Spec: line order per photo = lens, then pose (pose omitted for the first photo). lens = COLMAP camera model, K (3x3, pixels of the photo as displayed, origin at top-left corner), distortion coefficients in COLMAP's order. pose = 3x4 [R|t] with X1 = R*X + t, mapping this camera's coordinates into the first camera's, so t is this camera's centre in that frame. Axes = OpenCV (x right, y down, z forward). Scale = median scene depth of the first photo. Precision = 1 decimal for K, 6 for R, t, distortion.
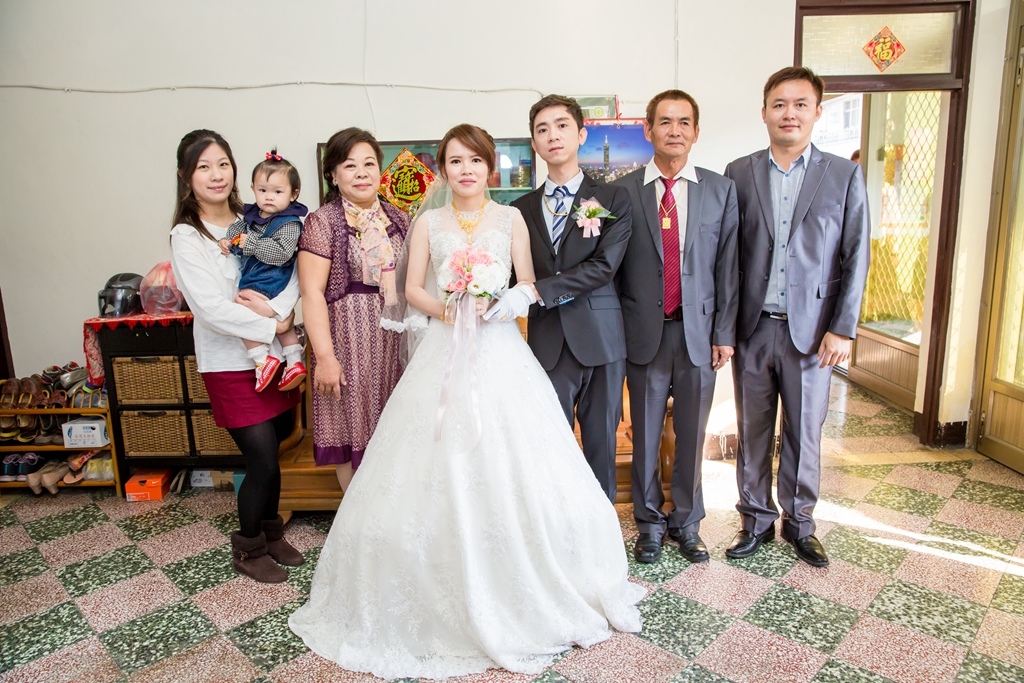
lens RADIAL K [[682.8, 0, 512.0], [0, 682.8, 341.5], [0, 0, 1]] dist [-0.088794, 0.039150]
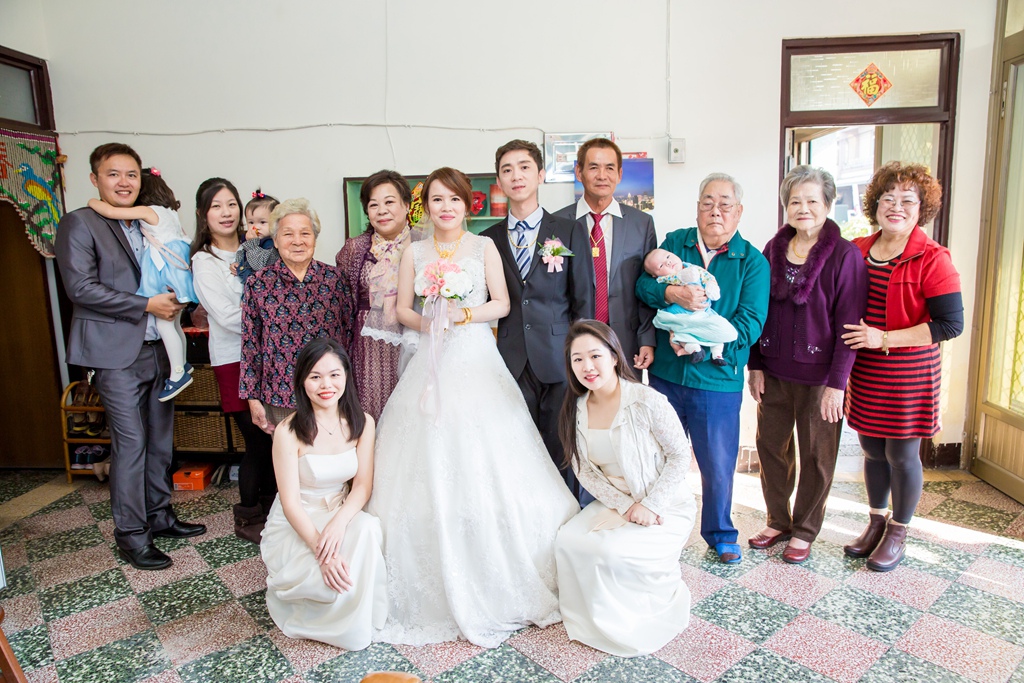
lens RADIAL K [[678.8, 0, 507.9], [0, 678.8, 343.5], [0, 0, 1]] dist [-0.092114, 0.027173]
pose [[0.994873, 0.016481, -0.099780, 0.142525], [-0.019248, 0.999455, -0.026834, 0.011425], [0.099283, 0.028617, 0.994648, -0.117995]]
